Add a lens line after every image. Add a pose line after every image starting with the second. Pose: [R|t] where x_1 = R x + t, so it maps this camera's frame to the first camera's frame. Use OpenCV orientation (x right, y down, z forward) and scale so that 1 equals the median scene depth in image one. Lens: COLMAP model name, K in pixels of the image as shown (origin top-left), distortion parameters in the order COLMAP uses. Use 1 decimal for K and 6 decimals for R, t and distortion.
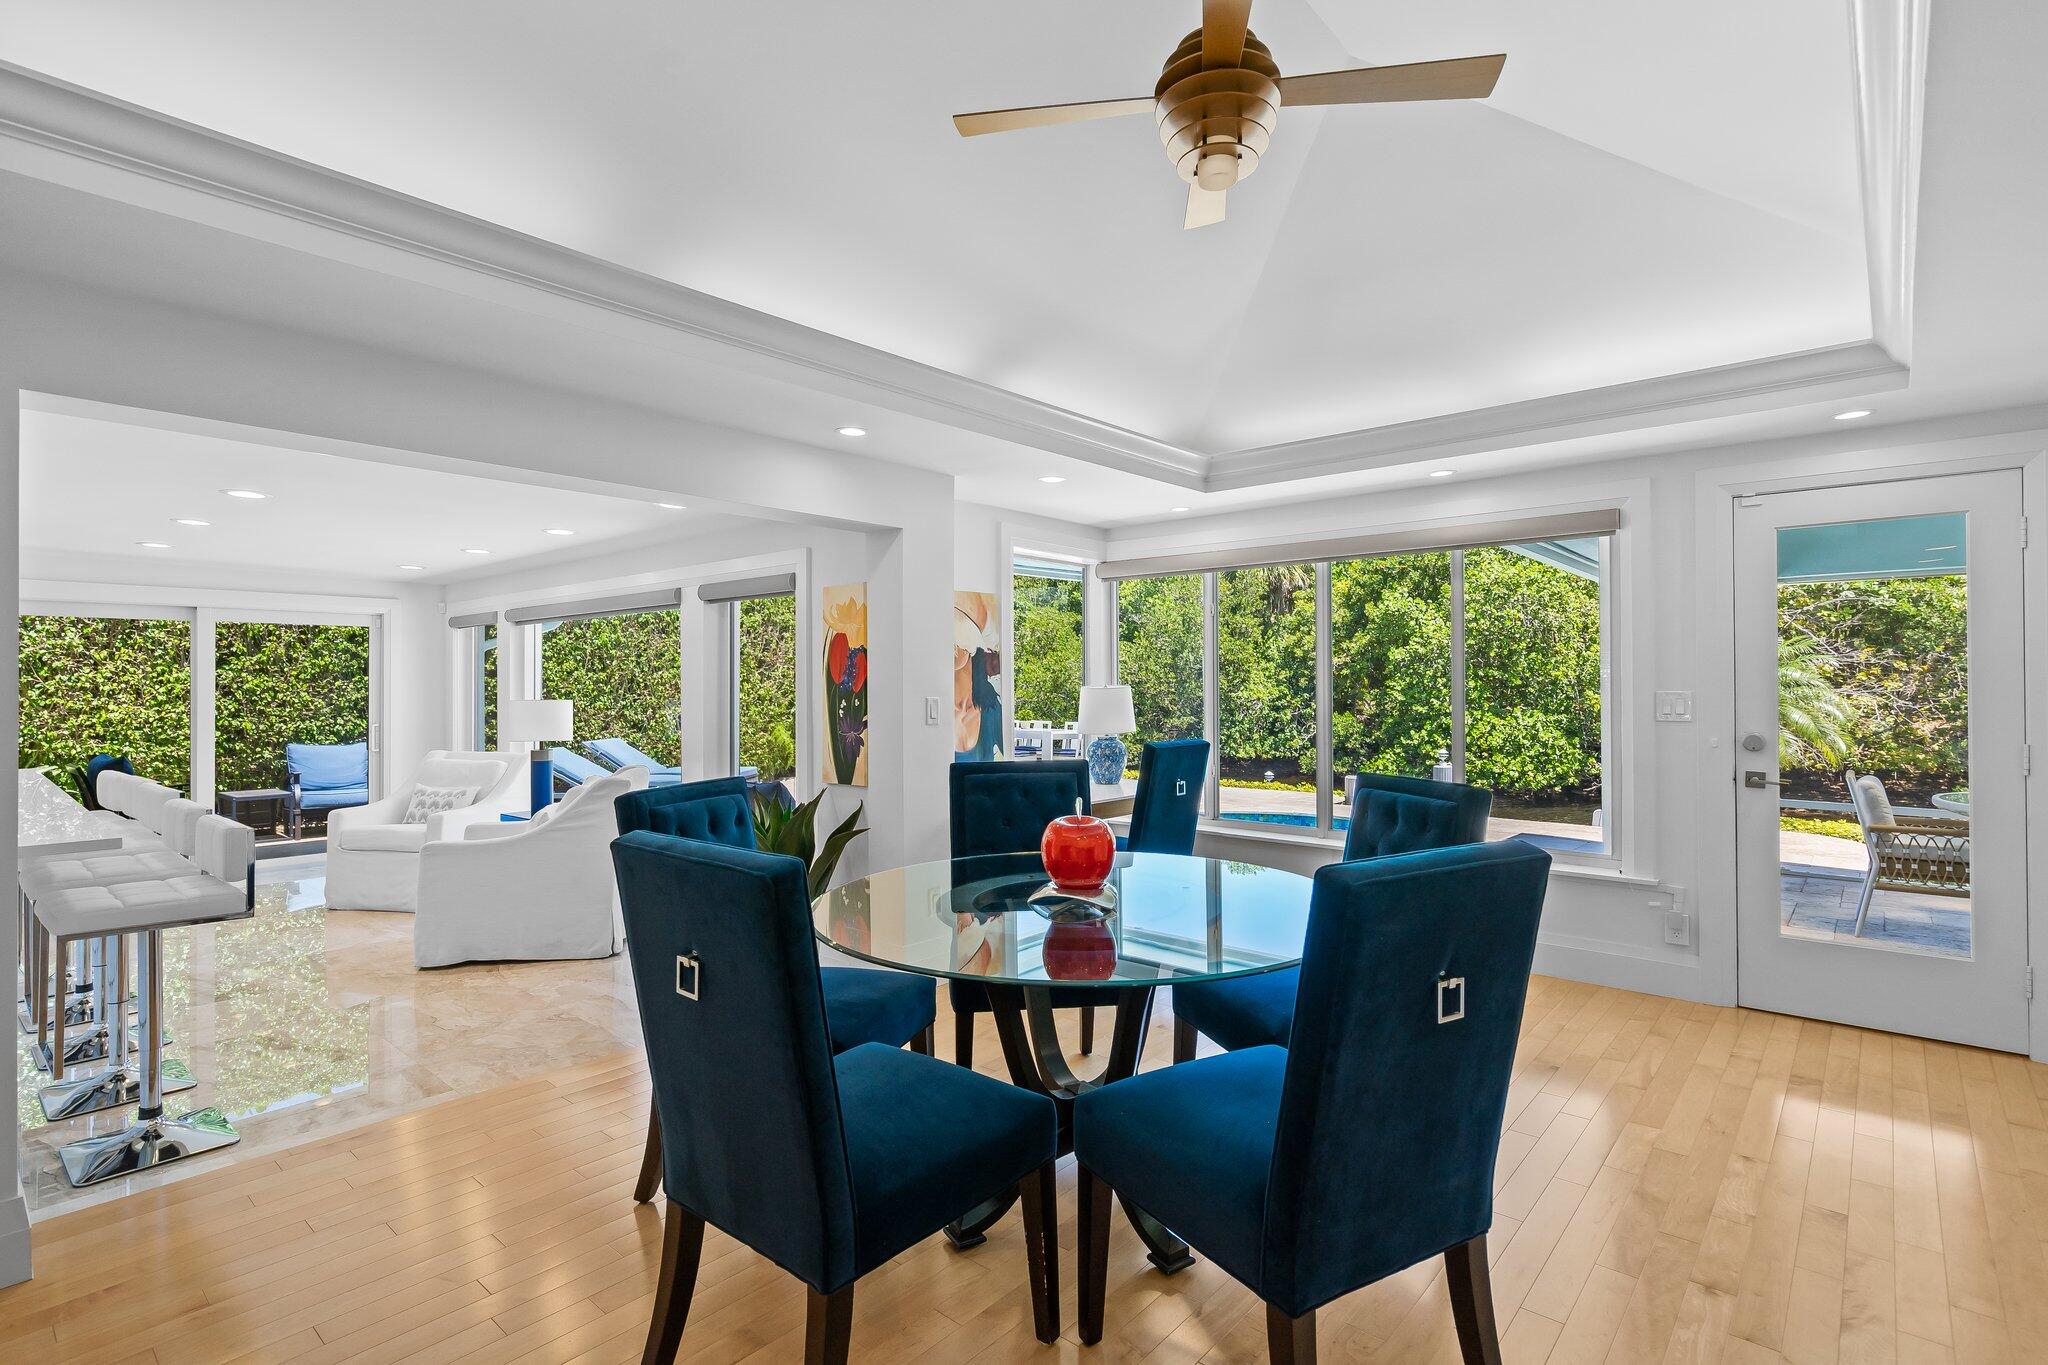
lens RADIAL K [[972.7, 0, 1015.5], [0, 972.7, 681.2], [0, 0, 1]] dist [-0.003391, 0.002352]
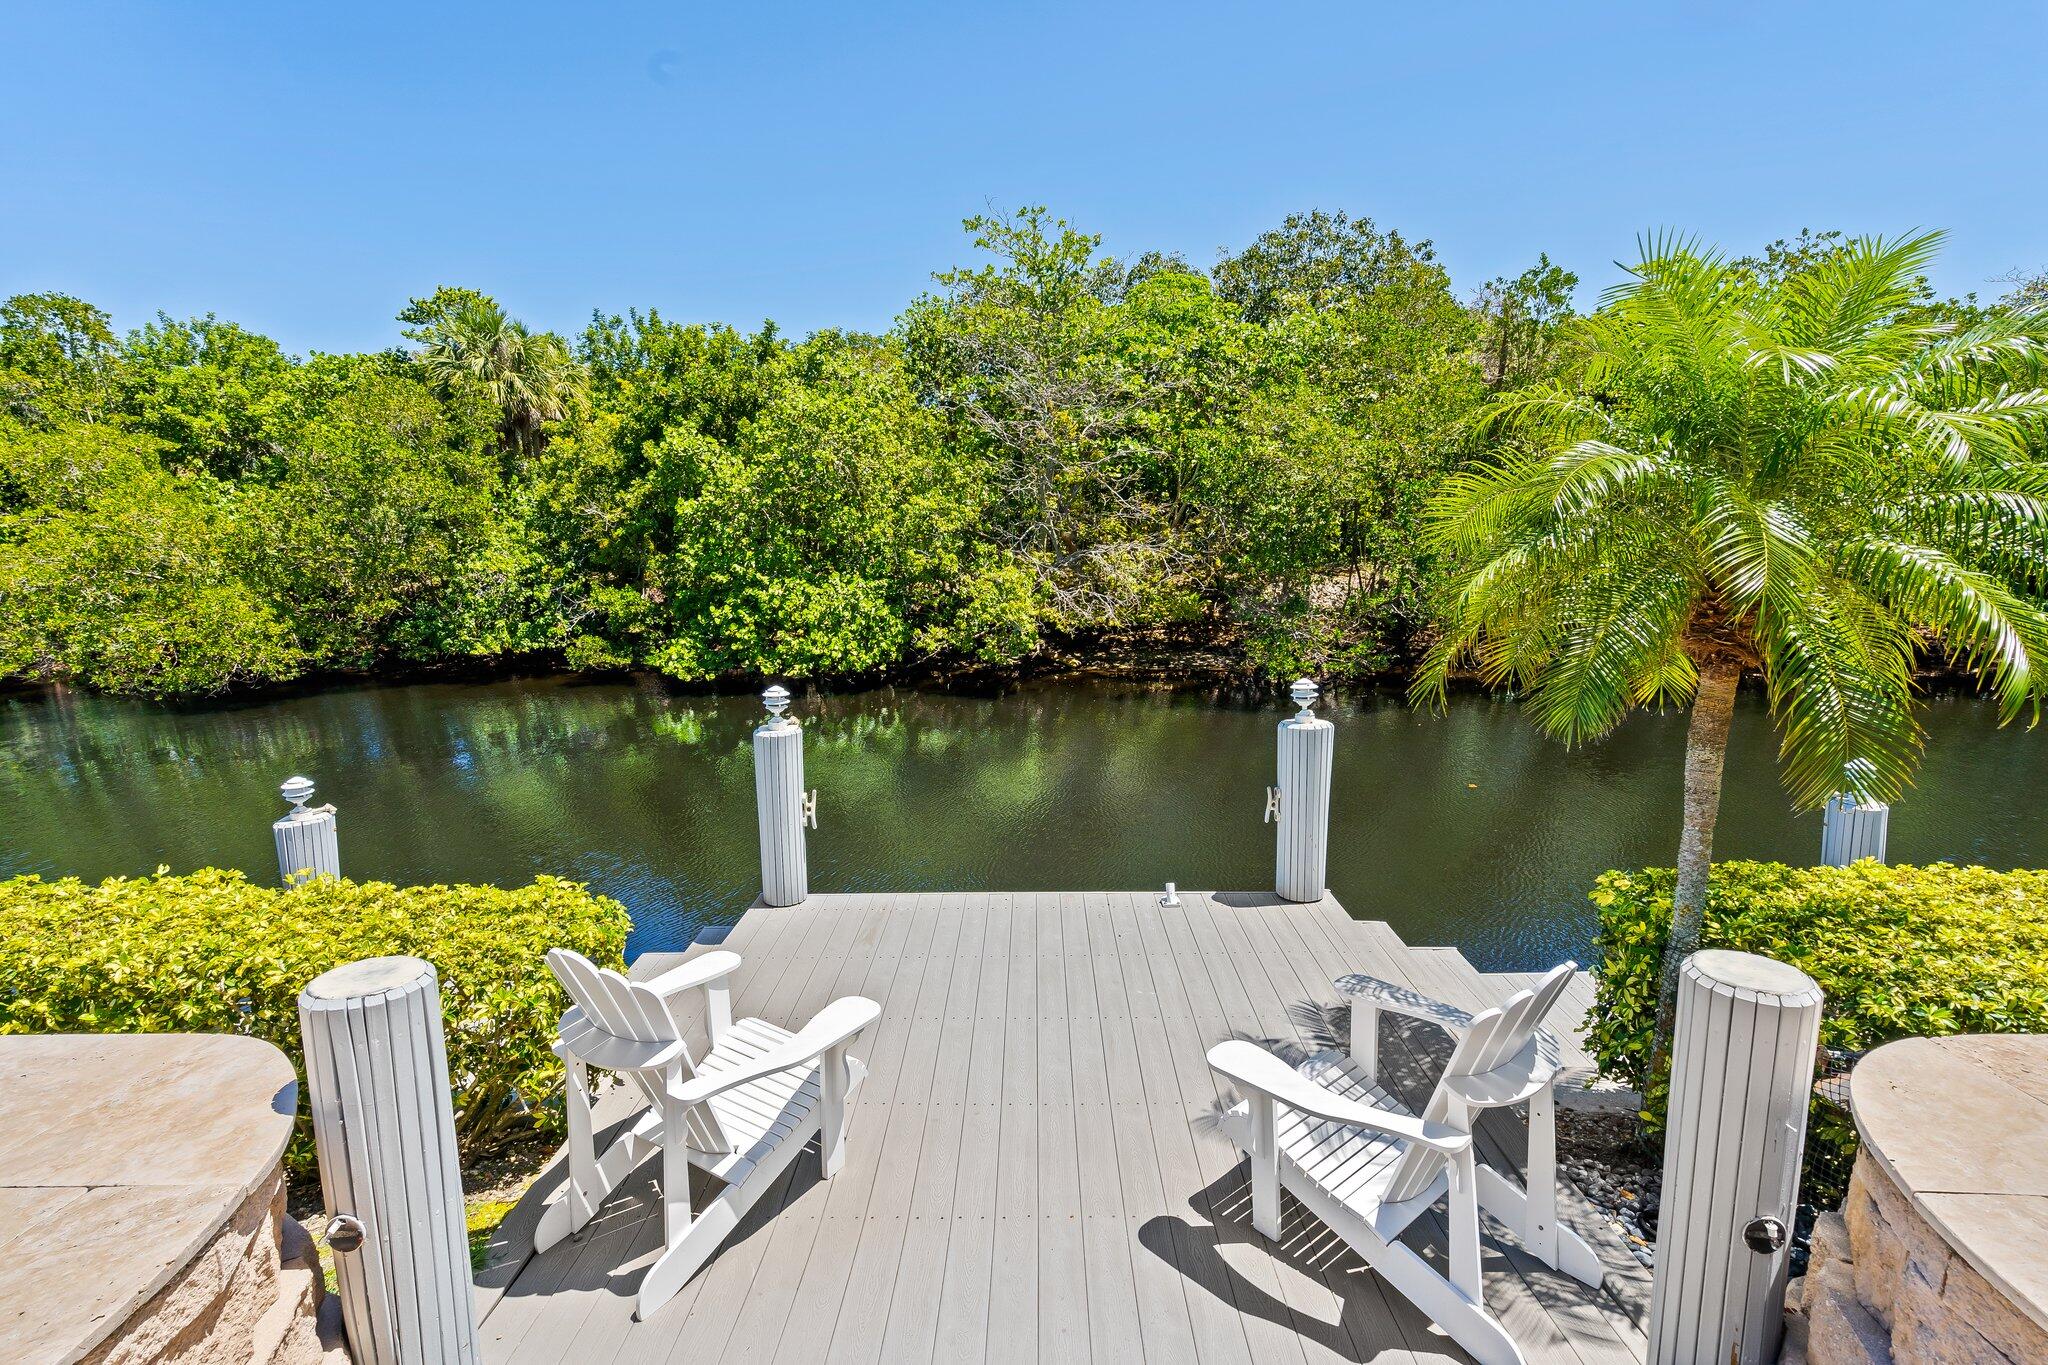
lens RADIAL K [[927.2, 0, 1022.4], [0, 927.2, 676.9], [0, 0, 1]] dist [-0.005932, 0.003287]
pose [[0.760685, -0.100701, 0.641263, 0.129451], [0.014188, 0.990237, 0.138672, 0.008212], [-0.648966, -0.096387, 0.754687, 0.305821]]
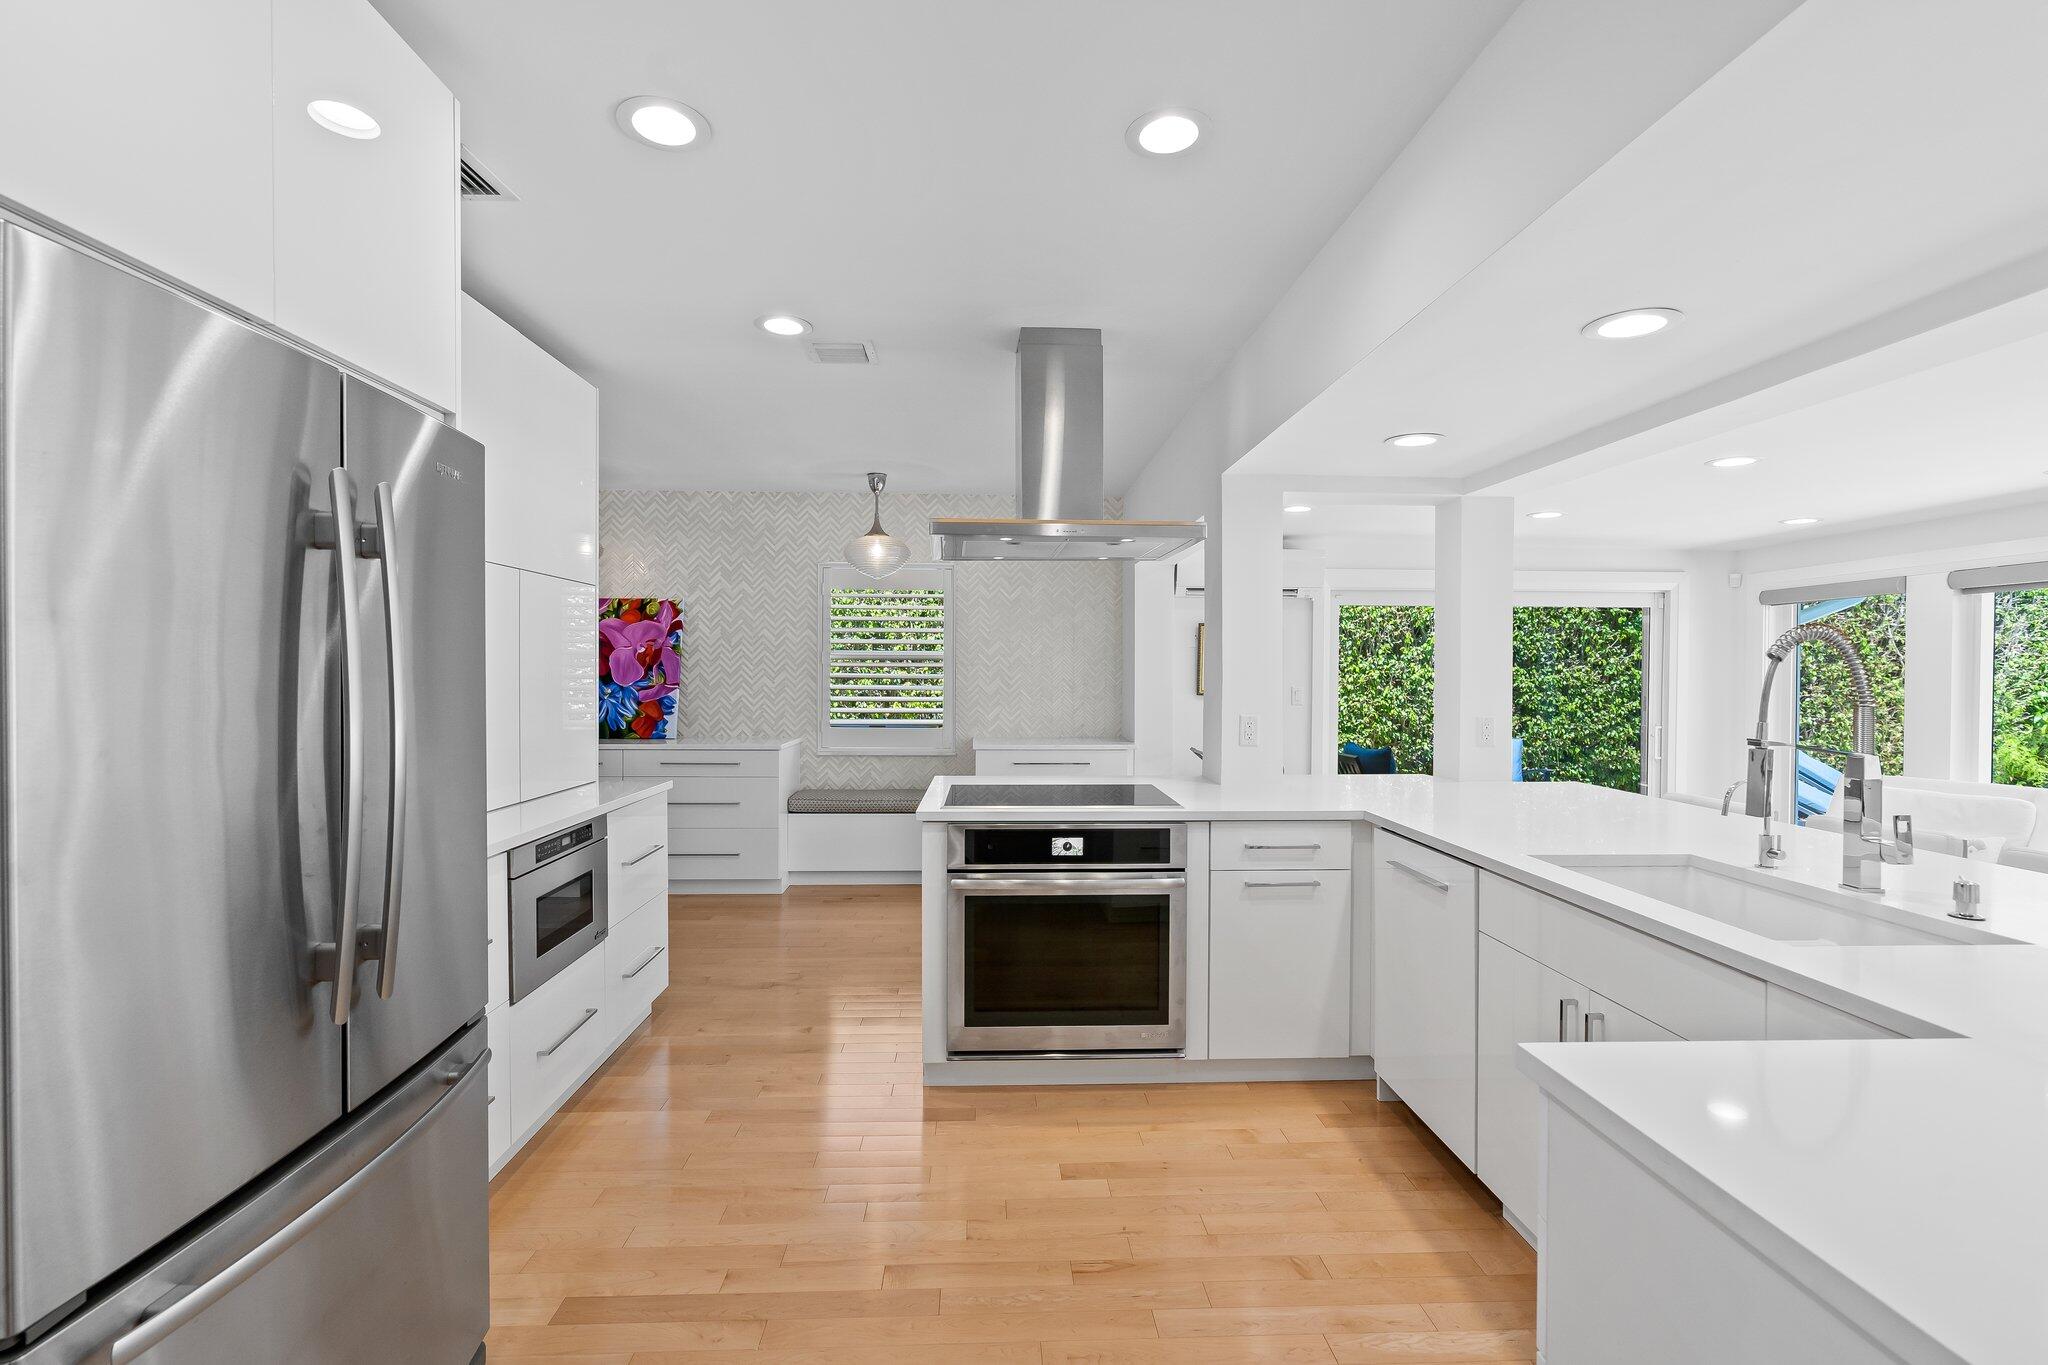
lens RADIAL K [[927.2, 0, 1019.2], [0, 927.2, 678.3], [0, 0, 1]] dist [-0.005932, 0.003287]
pose [[0.697488, 0.012625, -0.716485, -0.115770], [-0.006156, 0.999913, 0.011627, -0.000426], [0.716570, -0.003699, 0.697506, 0.018532]]
